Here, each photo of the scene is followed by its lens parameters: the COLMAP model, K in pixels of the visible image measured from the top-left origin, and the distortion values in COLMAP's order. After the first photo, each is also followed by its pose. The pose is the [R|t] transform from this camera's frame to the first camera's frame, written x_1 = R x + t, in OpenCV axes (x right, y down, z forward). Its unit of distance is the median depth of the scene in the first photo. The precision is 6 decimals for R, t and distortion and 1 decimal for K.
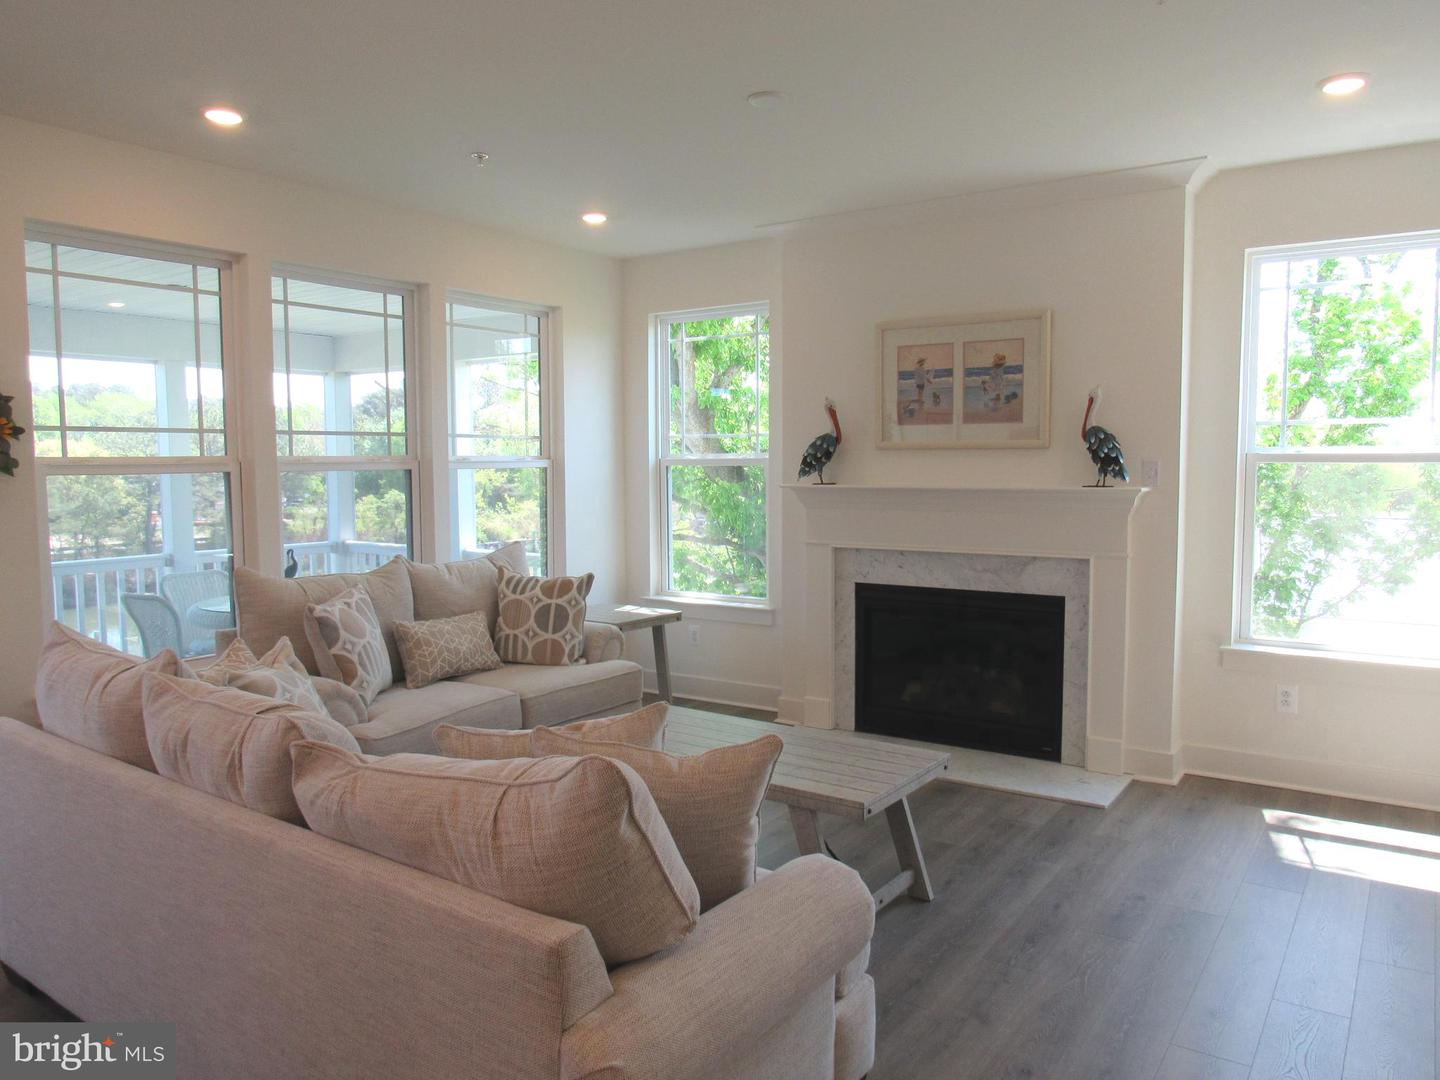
lens RADIAL K [[1021.6, 0, 725.2], [0, 1021.6, 538.2], [0, 0, 1]] dist [-0.036049, 0.002047]
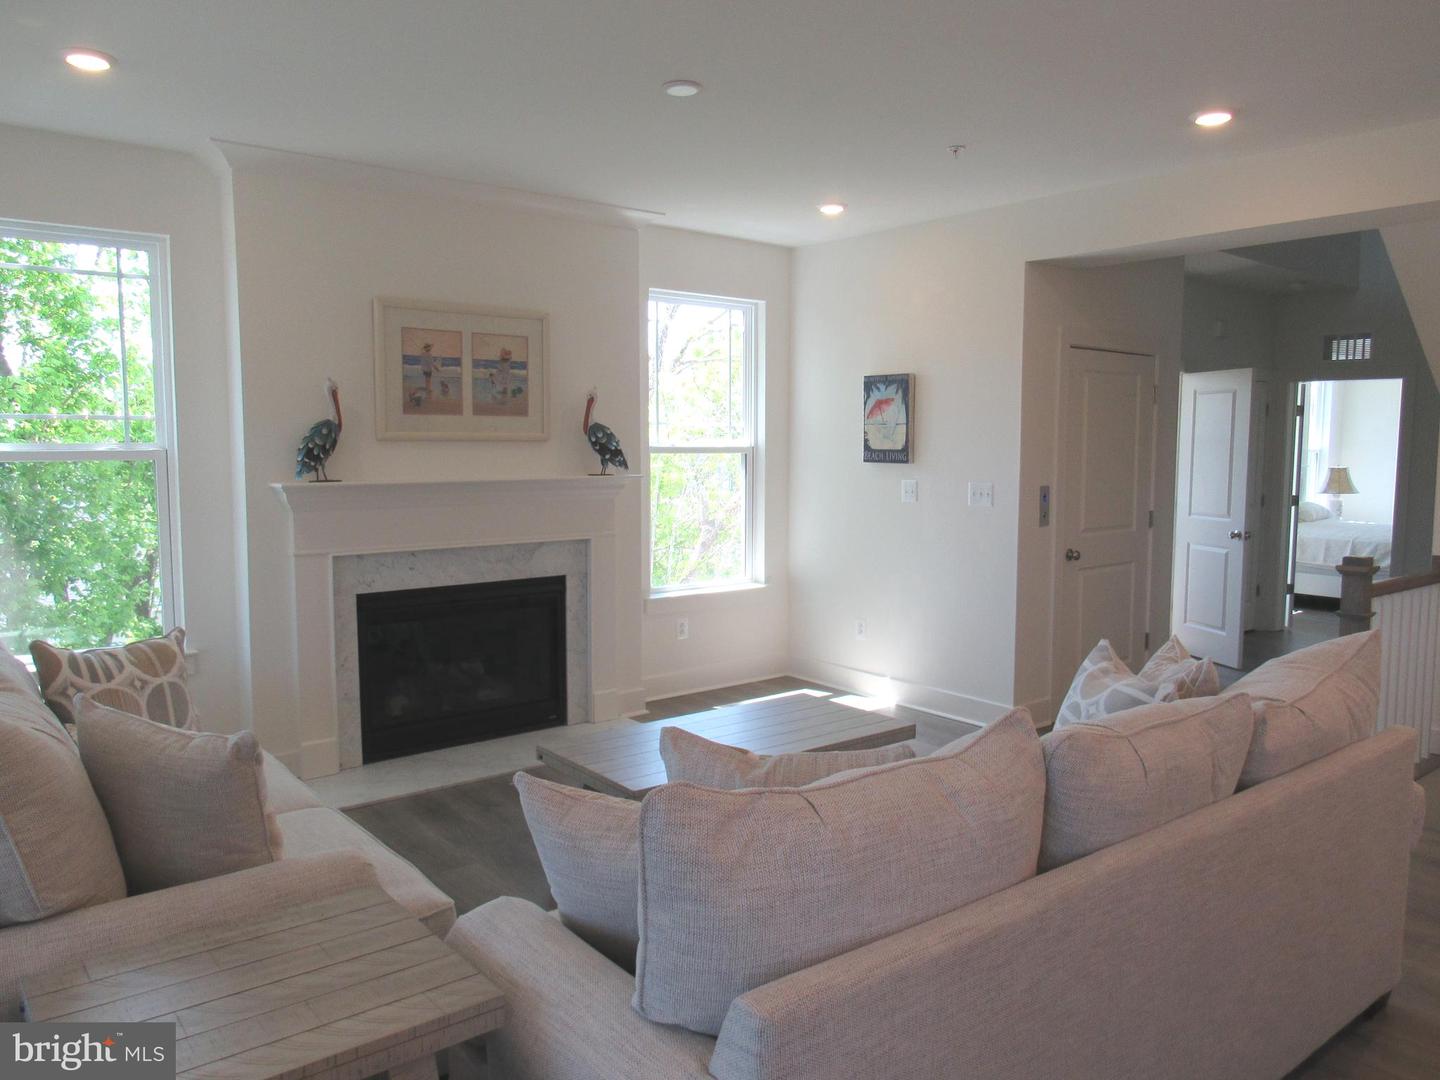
lens RADIAL K [[1021.6, 0, 725.2], [0, 1021.6, 538.2], [0, 0, 1]] dist [-0.036049, 0.002047]
pose [[0.300185, -0.081681, 0.950377, -0.644058], [0.071860, 0.995432, 0.062855, -0.038662], [-0.951170, 0.049426, 0.304684, 0.475996]]
